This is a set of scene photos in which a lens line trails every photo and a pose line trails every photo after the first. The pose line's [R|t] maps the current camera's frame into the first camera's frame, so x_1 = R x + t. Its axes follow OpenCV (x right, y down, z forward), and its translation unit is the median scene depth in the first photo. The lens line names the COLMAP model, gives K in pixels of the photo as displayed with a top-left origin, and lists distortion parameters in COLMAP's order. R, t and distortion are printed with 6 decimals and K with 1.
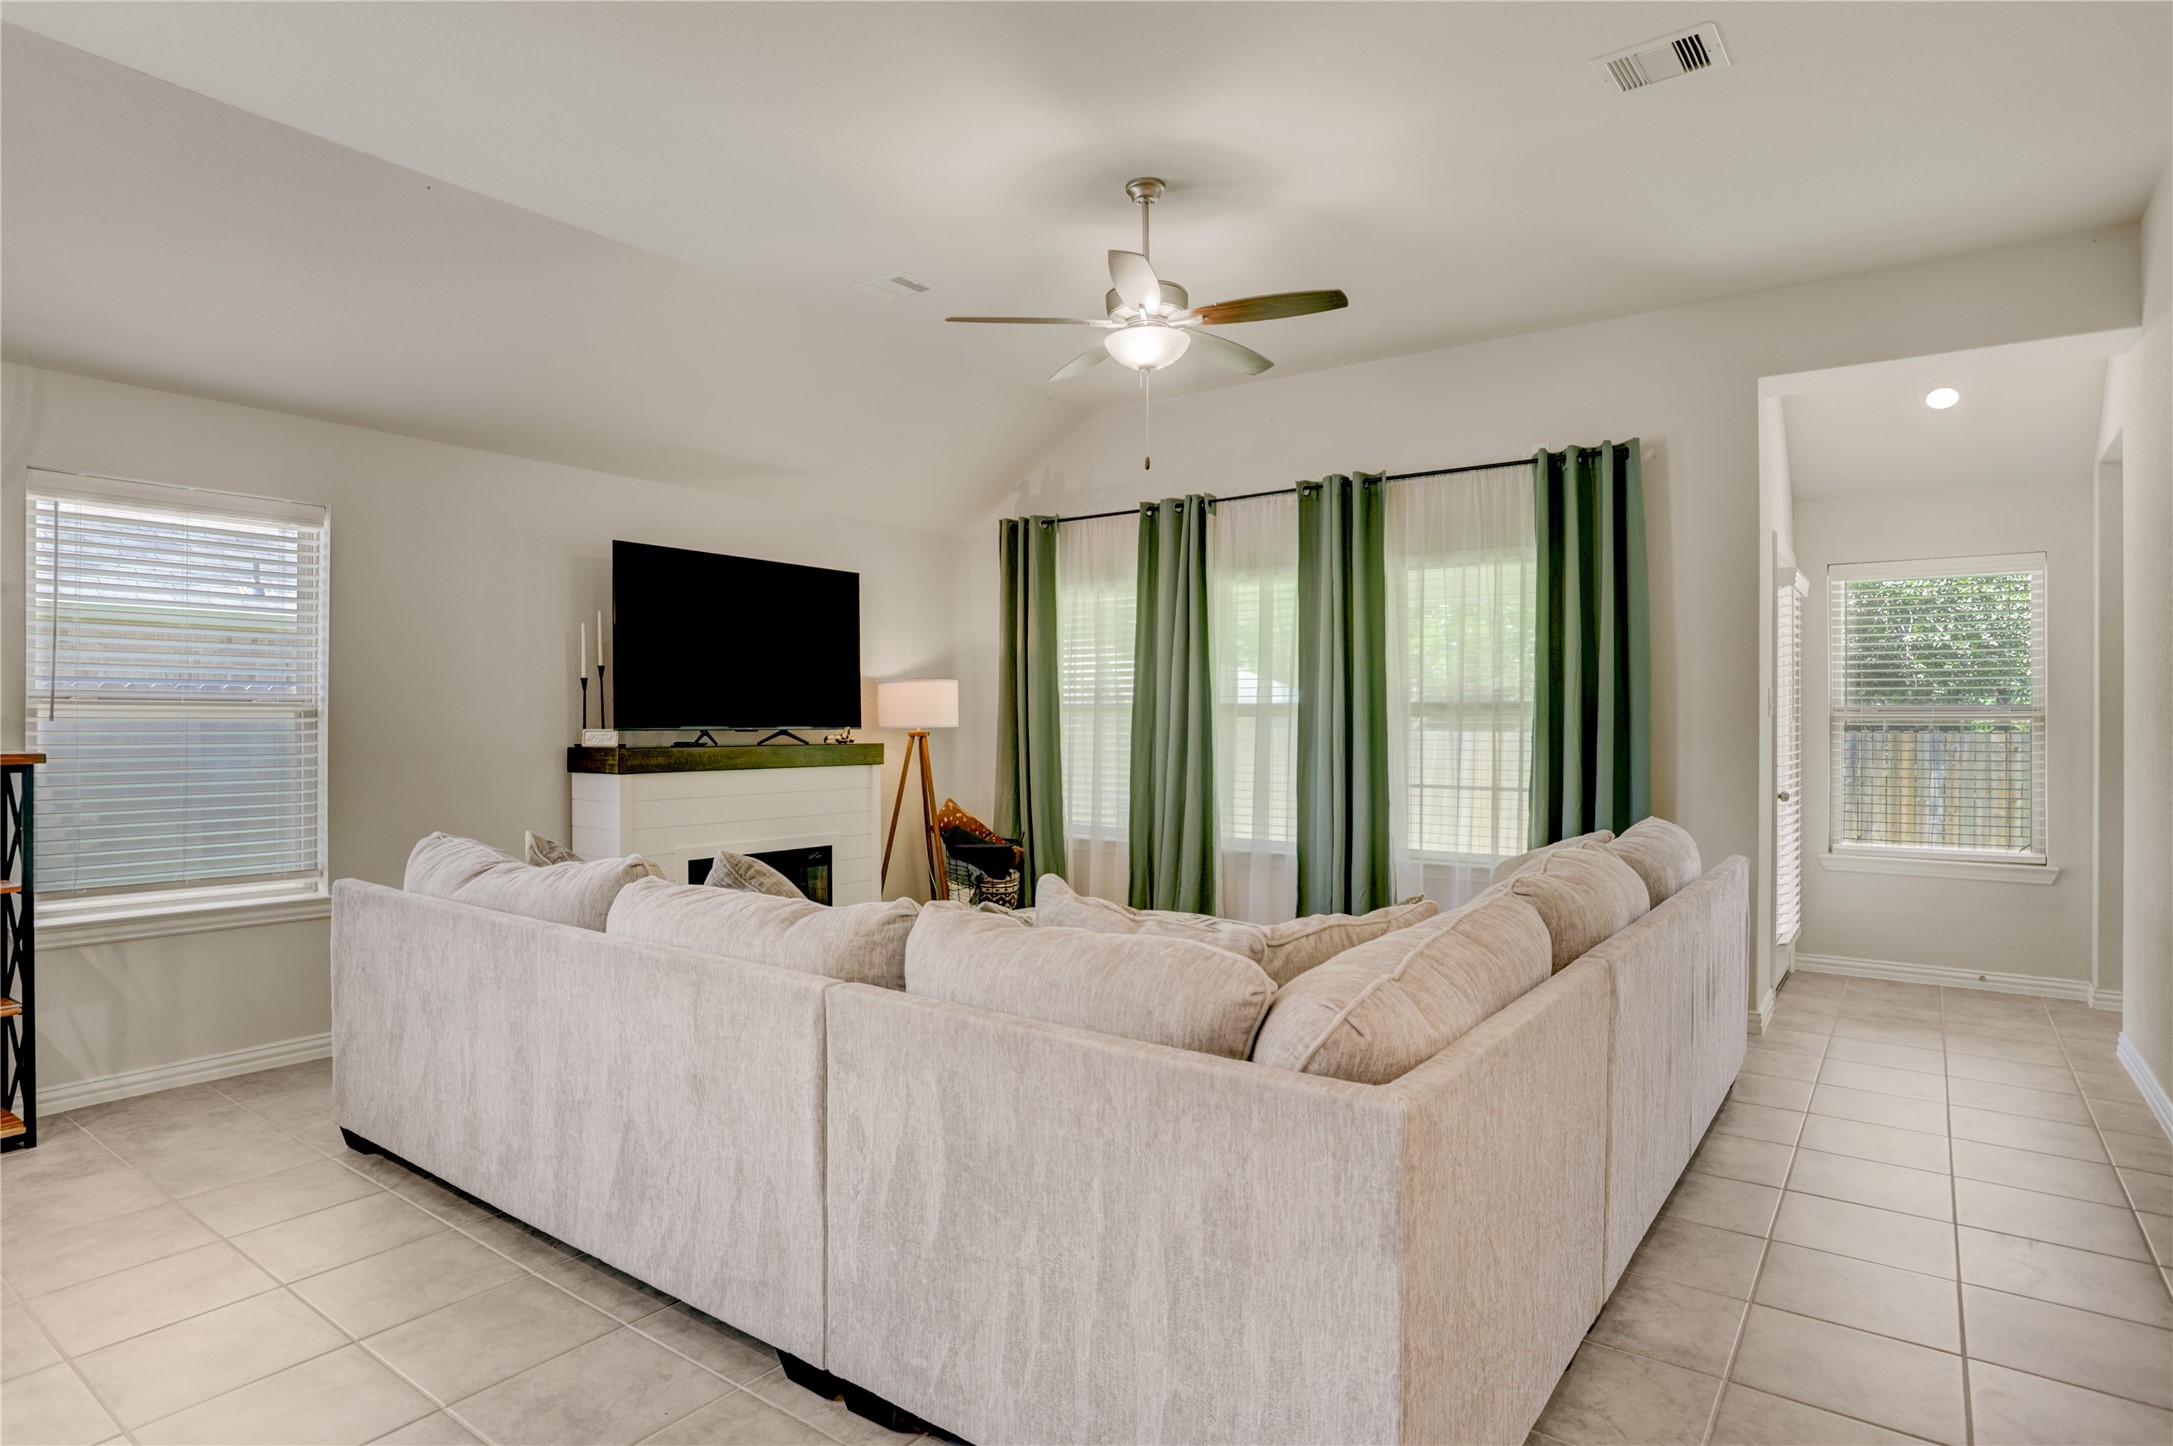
lens RADIAL K [[1169.4, 0, 1078.1], [0, 1169.4, 725.1], [0, 0, 1]] dist [-0.037989, 0.004439]
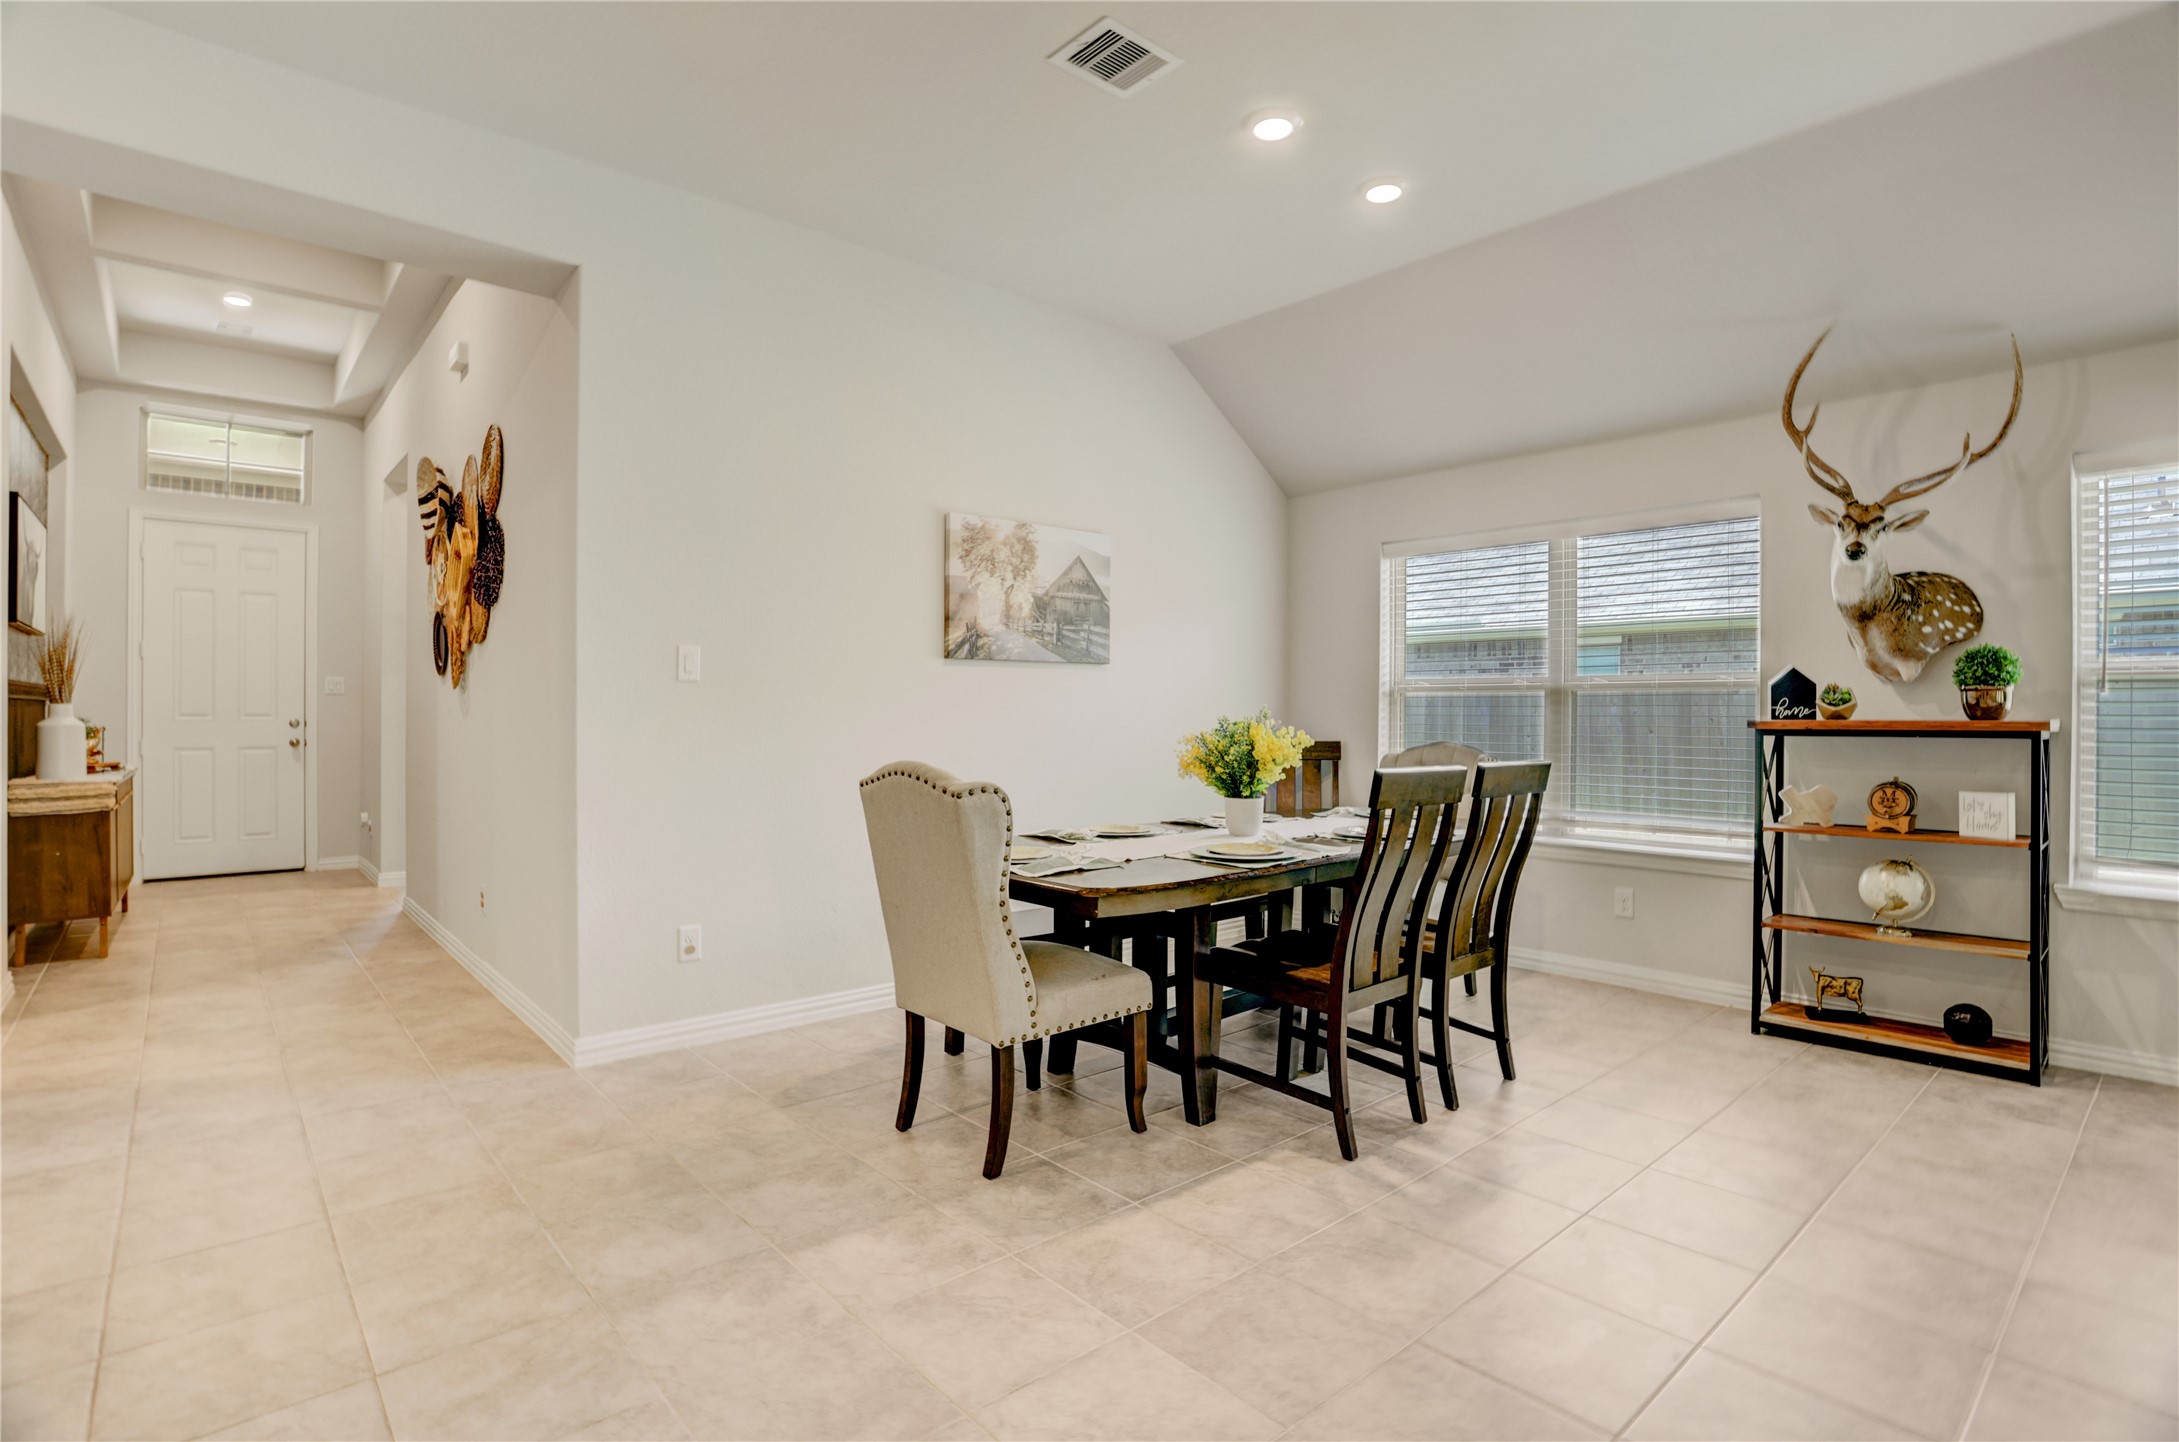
lens RADIAL K [[1081.8, 0, 1114.7], [0, 1081.8, 710.5], [0, 0, 1]] dist [-0.059421, 0.018969]
pose [[-0.209107, -0.006003, -0.977874, 0.155061], [-0.008503, 0.999955, -0.004320, 0.017368], [0.977856, 0.007411, -0.209148, 0.229555]]
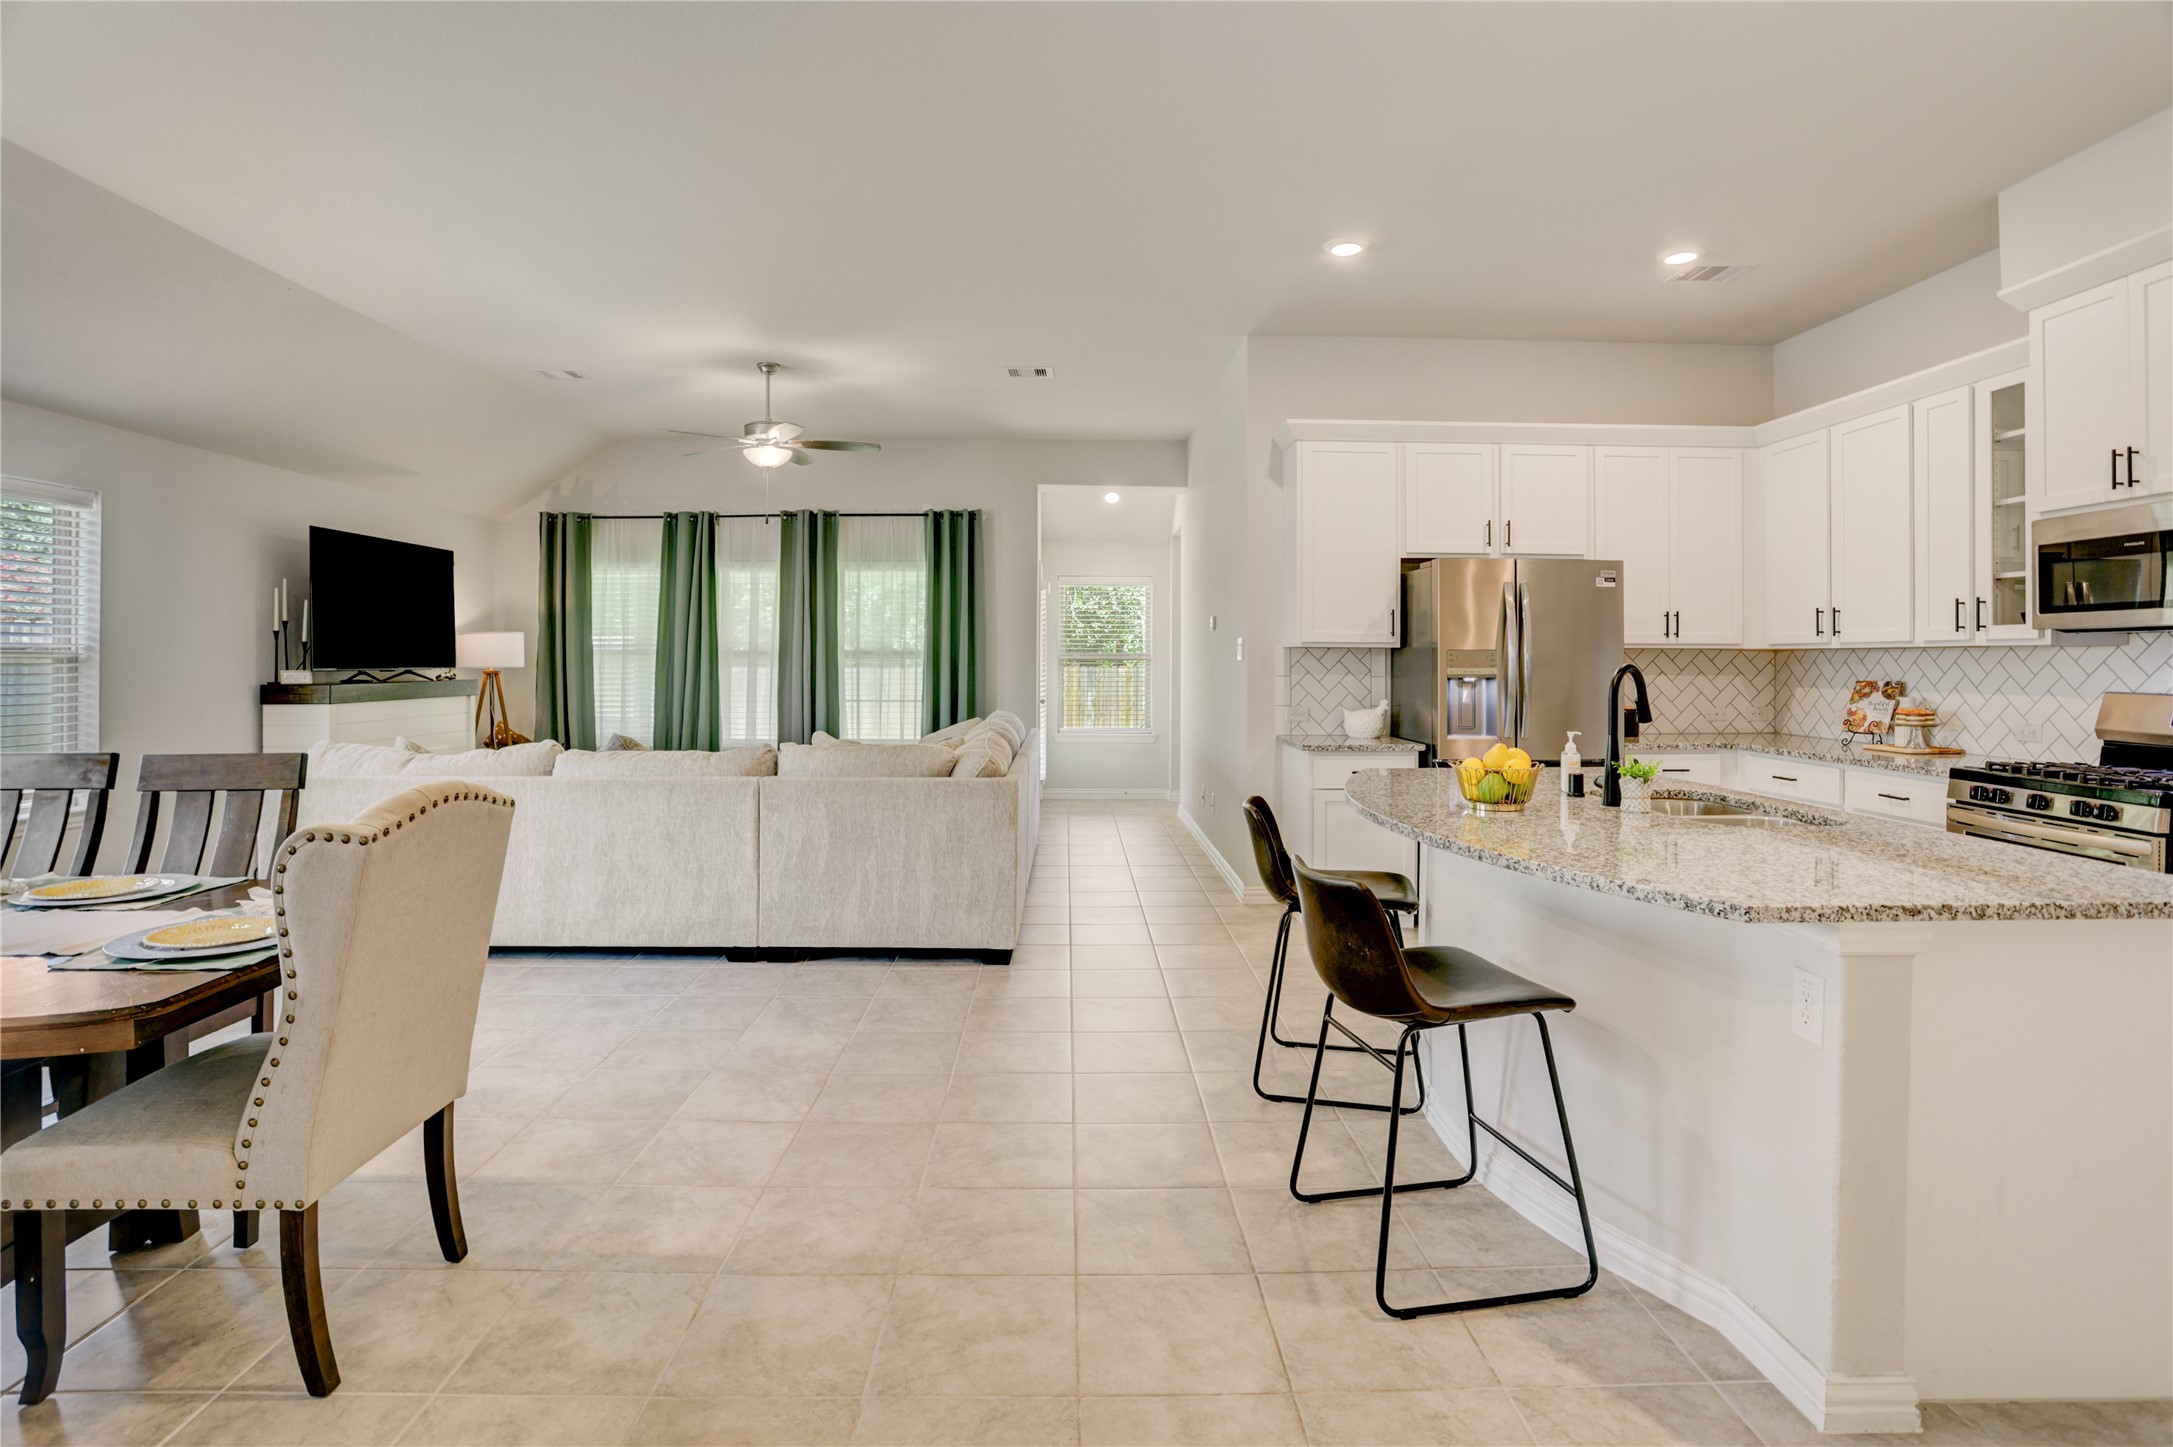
lens RADIAL K [[1064.2, 0, 1091.0], [0, 1064.2, 664.0], [0, 0, 1]] dist [-0.057339, 0.020094]
pose [[0.790869, -0.005093, 0.611965, -0.409024], [0.004512, 0.999987, 0.002491, -0.002571], [-0.611969, 0.000791, 0.790881, -0.447805]]
